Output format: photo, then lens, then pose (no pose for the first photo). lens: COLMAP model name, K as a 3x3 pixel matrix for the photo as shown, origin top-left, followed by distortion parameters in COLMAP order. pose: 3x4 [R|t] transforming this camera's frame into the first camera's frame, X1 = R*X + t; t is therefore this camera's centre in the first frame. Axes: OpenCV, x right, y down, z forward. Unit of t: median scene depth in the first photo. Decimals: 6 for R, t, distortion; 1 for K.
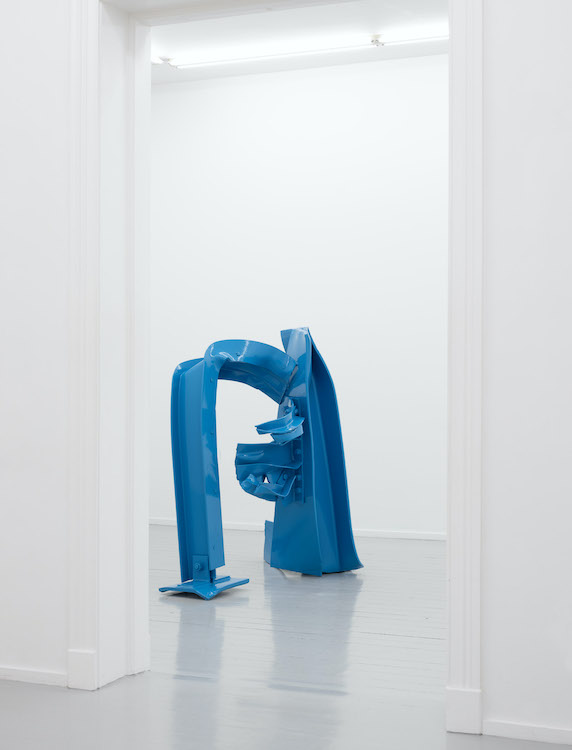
lens RADIAL K [[1222.2, 0, 287.1], [0, 1222.2, 374.9], [0, 0, 1]] dist [0.111074, 0.000000]
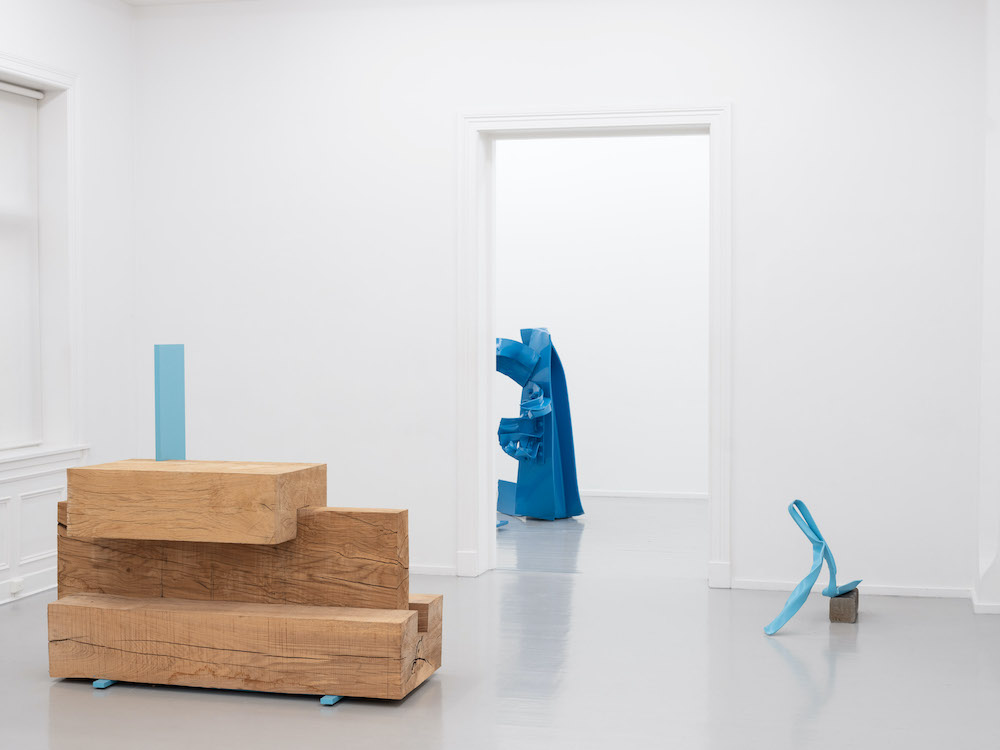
lens RADIAL K [[1594.5, 0, 499.8], [0, 1594.5, 374.5], [0, 0, 1]] dist [0.073654, 0.000000]
pose [[0.986925, -0.003818, 0.161136, -0.306387], [-0.000085, 0.999707, 0.024209, -0.030781], [-0.161181, -0.023906, 0.986635, -0.661058]]
